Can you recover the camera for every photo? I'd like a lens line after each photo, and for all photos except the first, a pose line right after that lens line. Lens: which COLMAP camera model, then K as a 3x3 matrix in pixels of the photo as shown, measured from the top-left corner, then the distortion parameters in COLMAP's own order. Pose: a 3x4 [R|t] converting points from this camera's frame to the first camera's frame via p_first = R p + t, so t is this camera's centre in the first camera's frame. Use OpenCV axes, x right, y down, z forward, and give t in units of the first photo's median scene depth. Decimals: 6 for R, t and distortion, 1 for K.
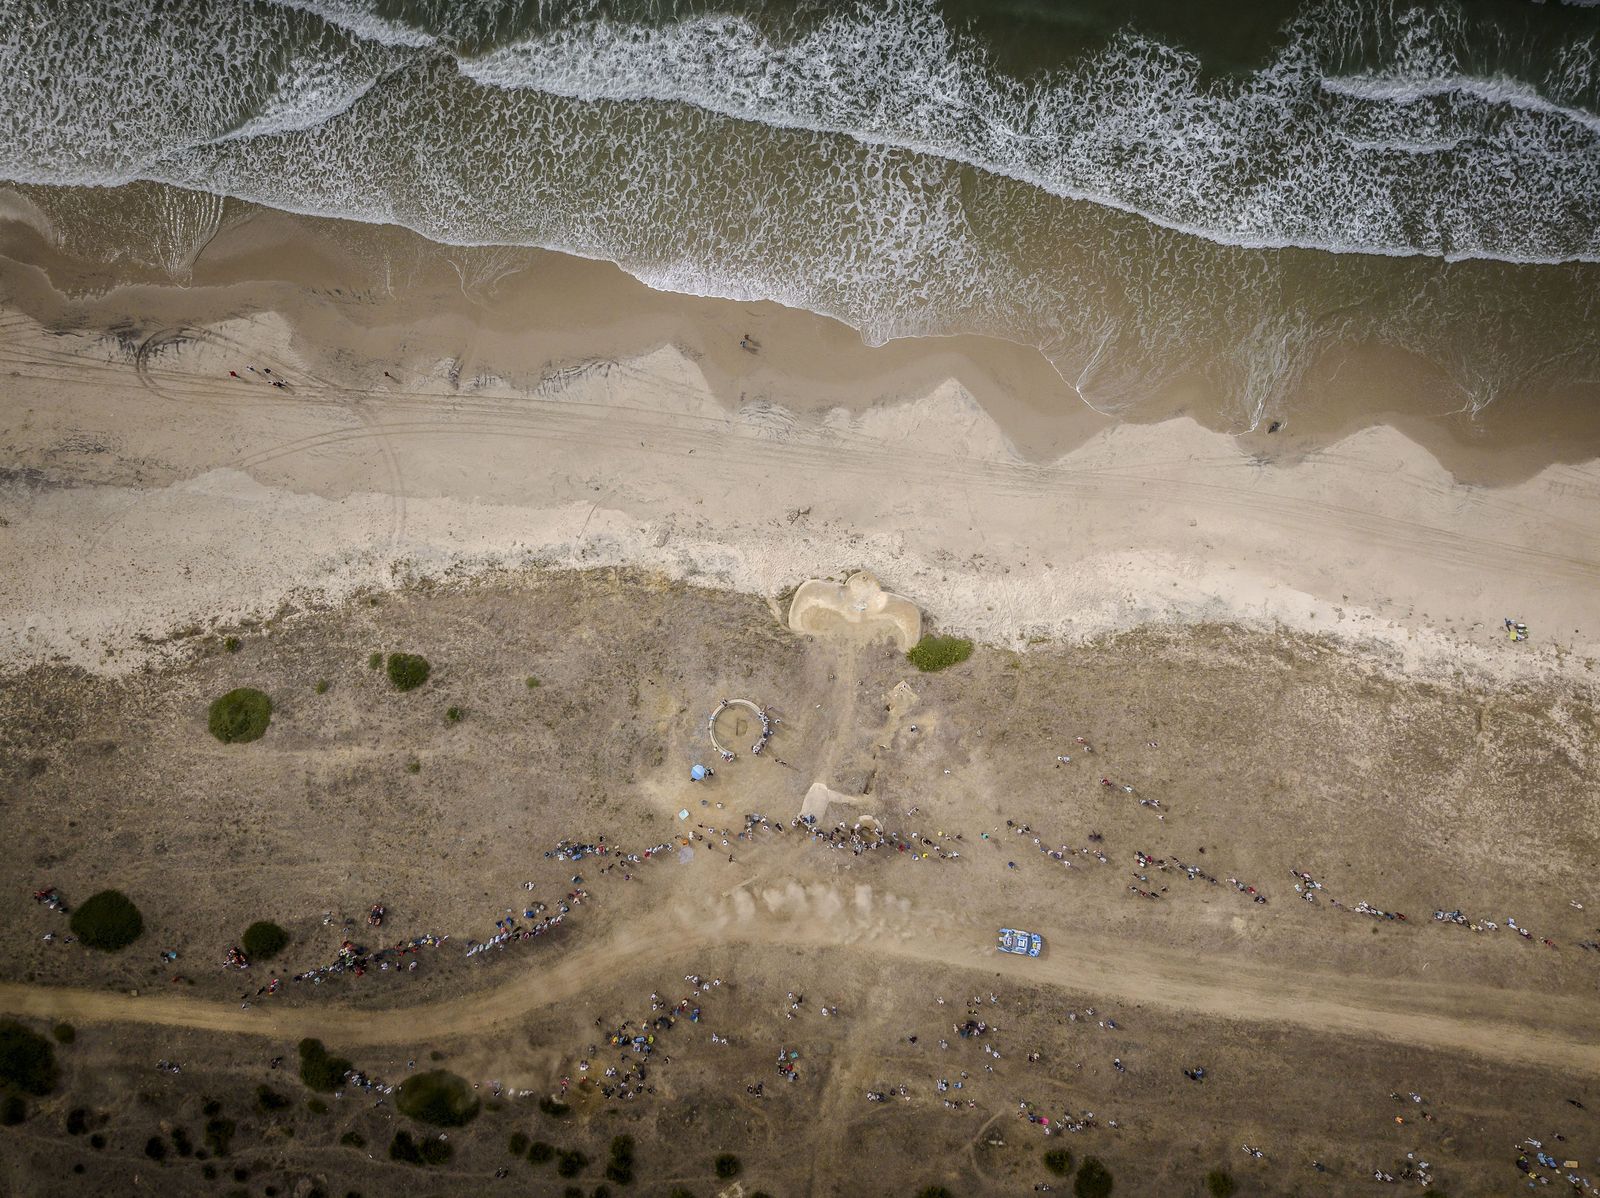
lens RADIAL K [[1126.0, 0, 803.4], [0, 1126.0, 592.6], [0, 0, 1]] dist [-0.038091, 0.027015]
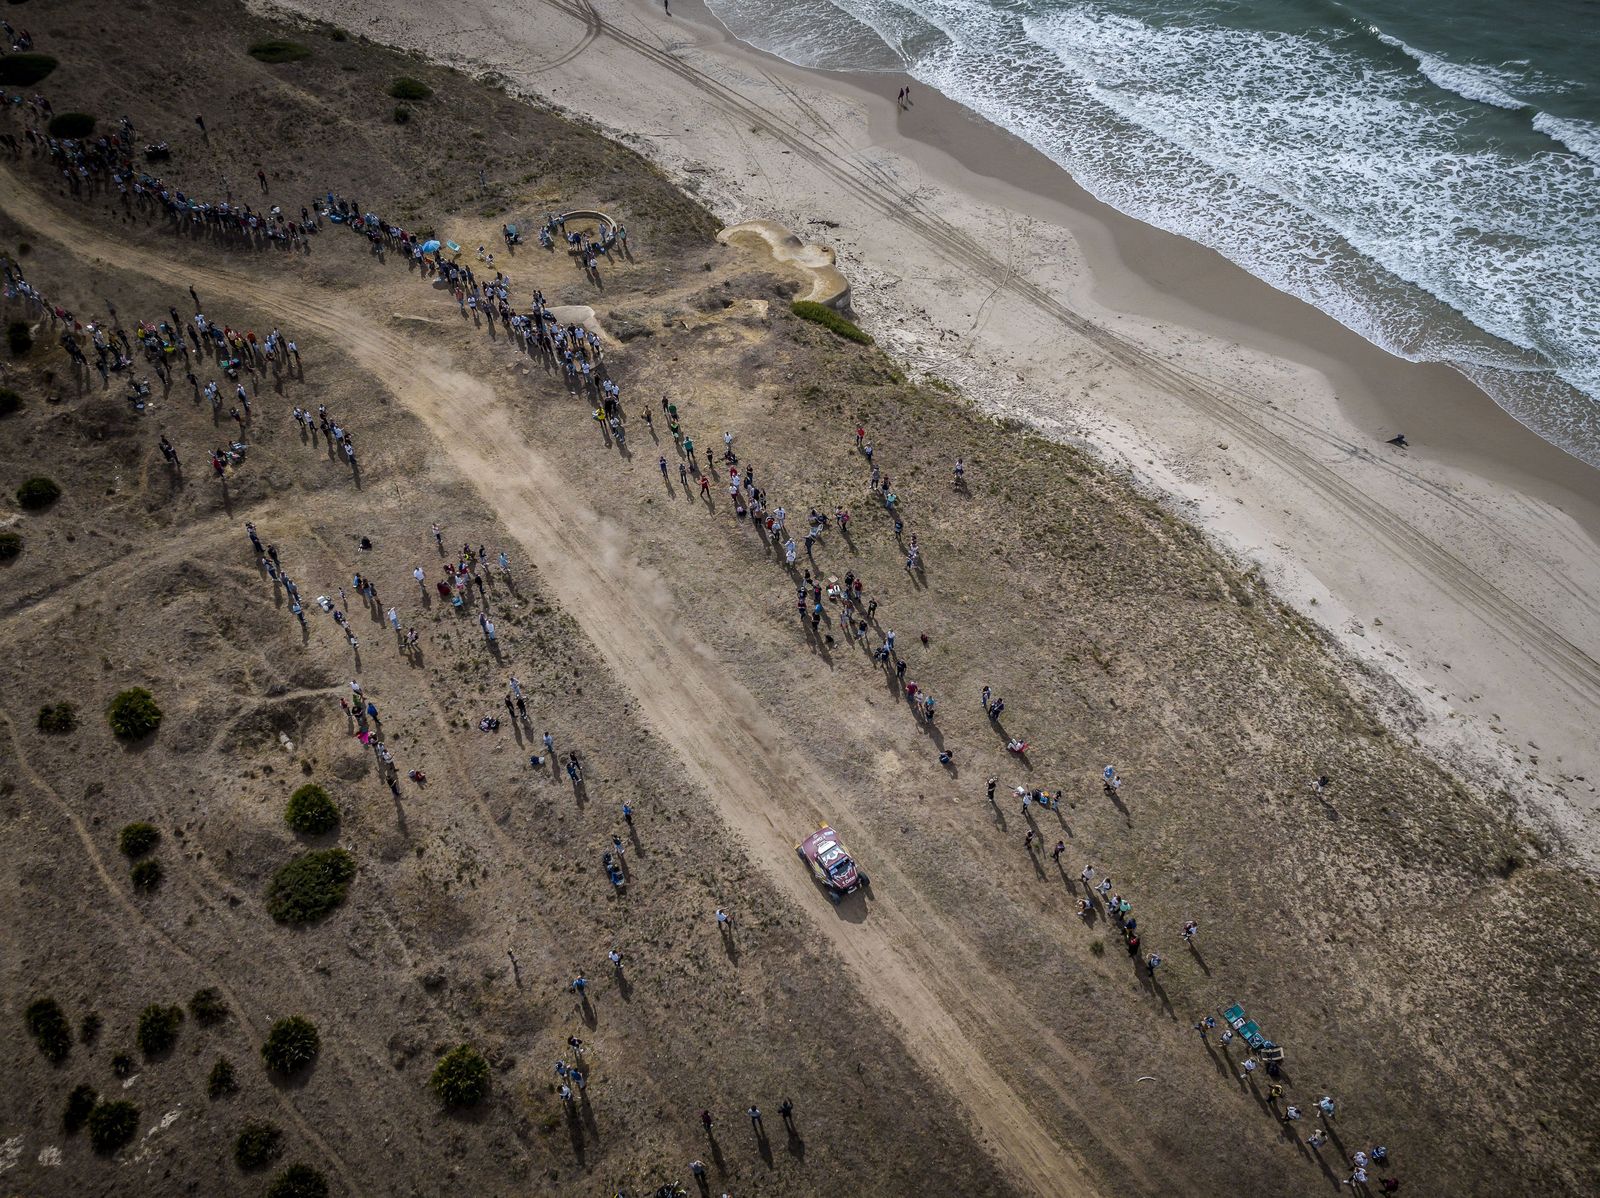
lens RADIAL K [[1126.0, 0, 803.4], [0, 1126.0, 592.6], [0, 0, 1]] dist [-0.038091, 0.027015]
pose [[0.720638, 0.533791, -0.442435, 0.548291], [-0.692691, 0.581324, -0.426898, 0.500865], [0.029324, 0.614109, 0.788676, 0.525106]]
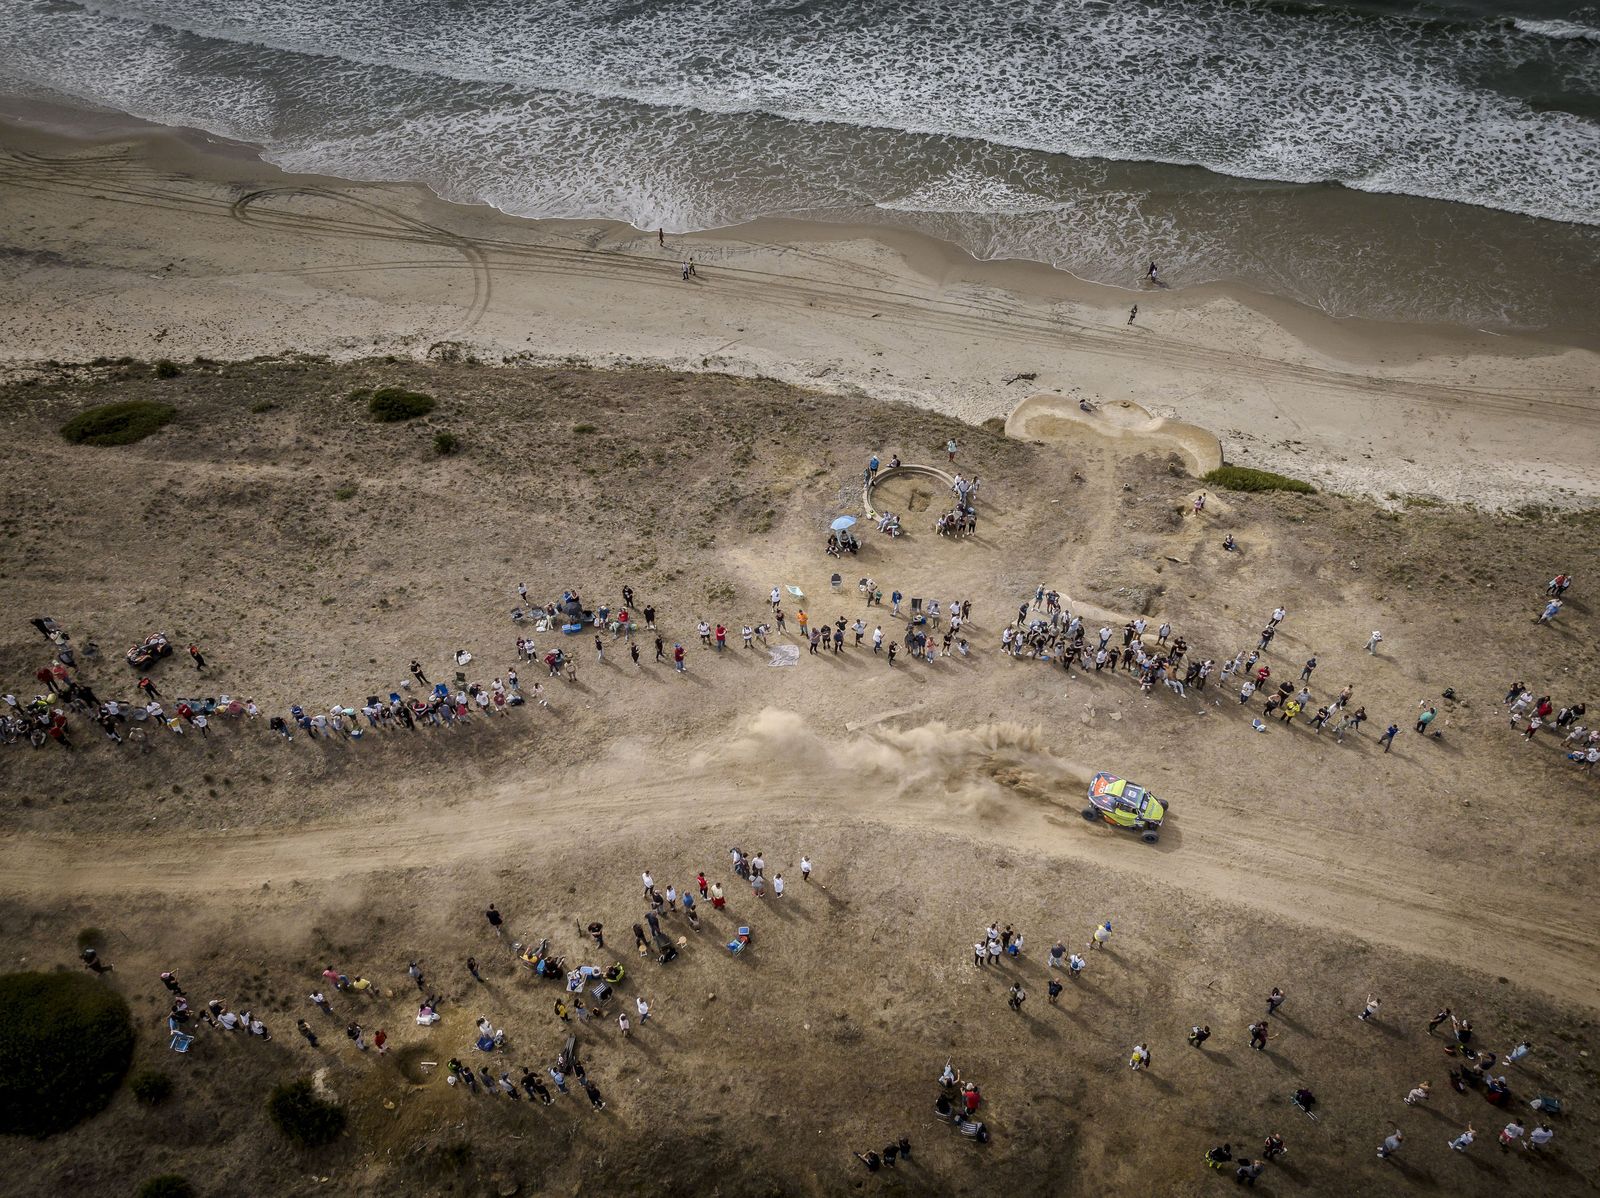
lens RADIAL K [[1126.0, 0, 803.4], [0, 1126.0, 592.6], [0, 0, 1]] dist [-0.038091, 0.027015]
pose [[0.986022, 0.118623, -0.116997, -0.040651], [-0.166345, 0.740675, -0.650946, 0.529725], [0.009439, 0.661309, 0.750054, 0.601980]]
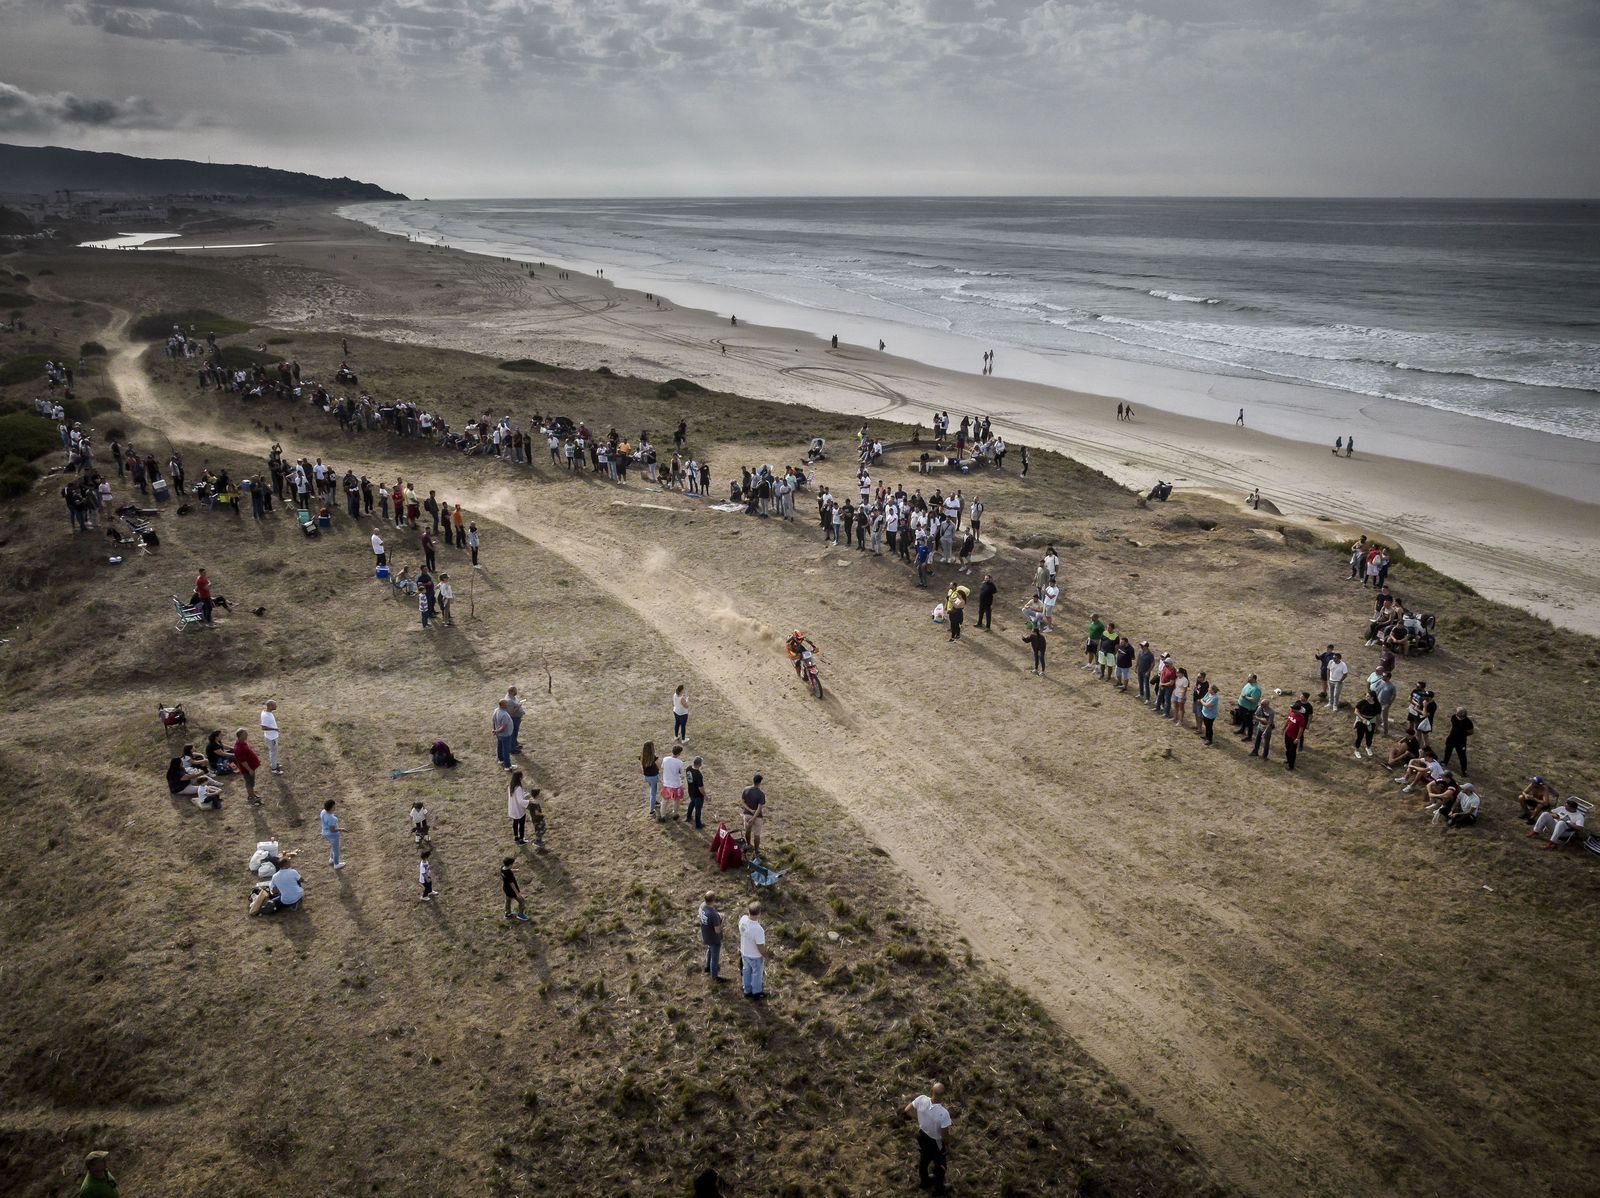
lens RADIAL K [[1128.2, 0, 803.9], [0, 1128.2, 590.8], [0, 0, 1]] dist [-0.037882, 0.027139]
pose [[0.588330, 0.267164, -0.763211, 0.306863], [-0.807429, 0.245324, -0.536540, 0.445500], [0.043890, 0.931901, 0.360048, 0.867214]]
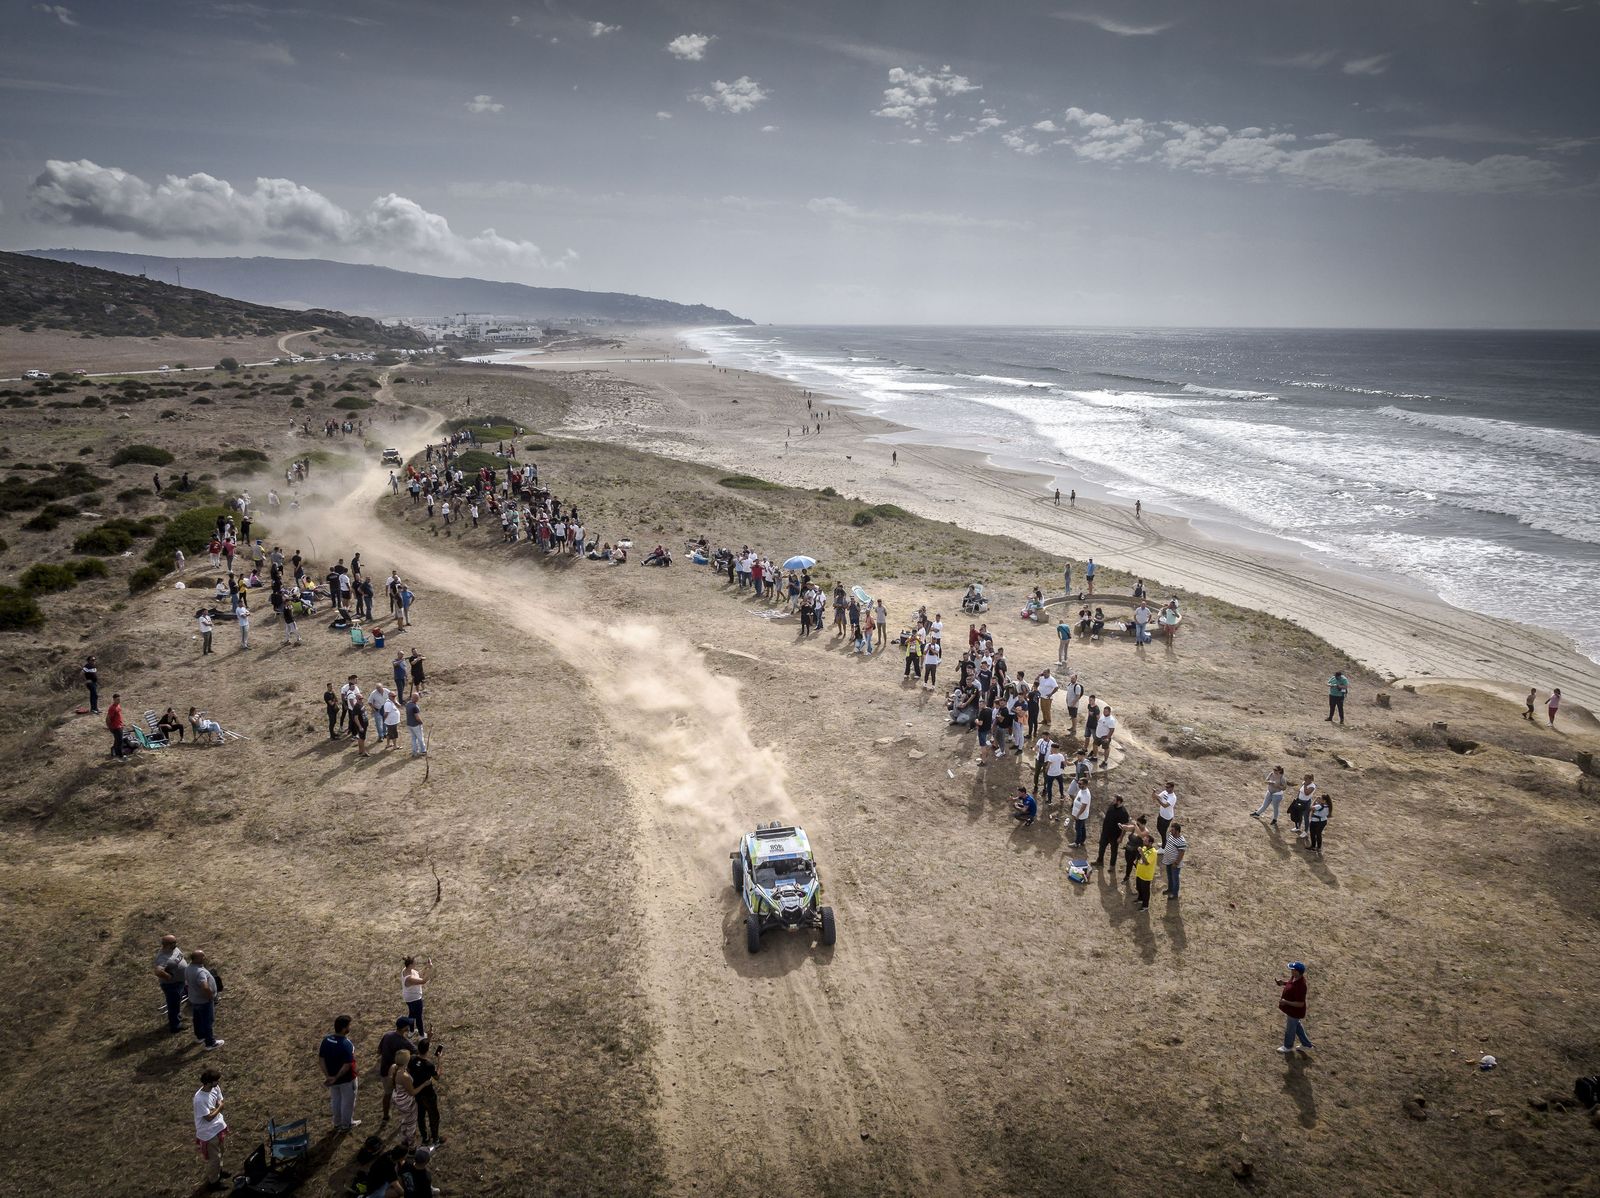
lens RADIAL K [[1126.0, 0, 803.4], [0, 1126.0, 592.6], [0, 0, 1]] dist [-0.038091, 0.027015]
pose [[0.341326, 0.220104, -0.913811, 0.272894], [-0.938852, 0.126712, -0.320159, 0.350588], [0.045323, 0.967212, 0.249895, 0.879808]]
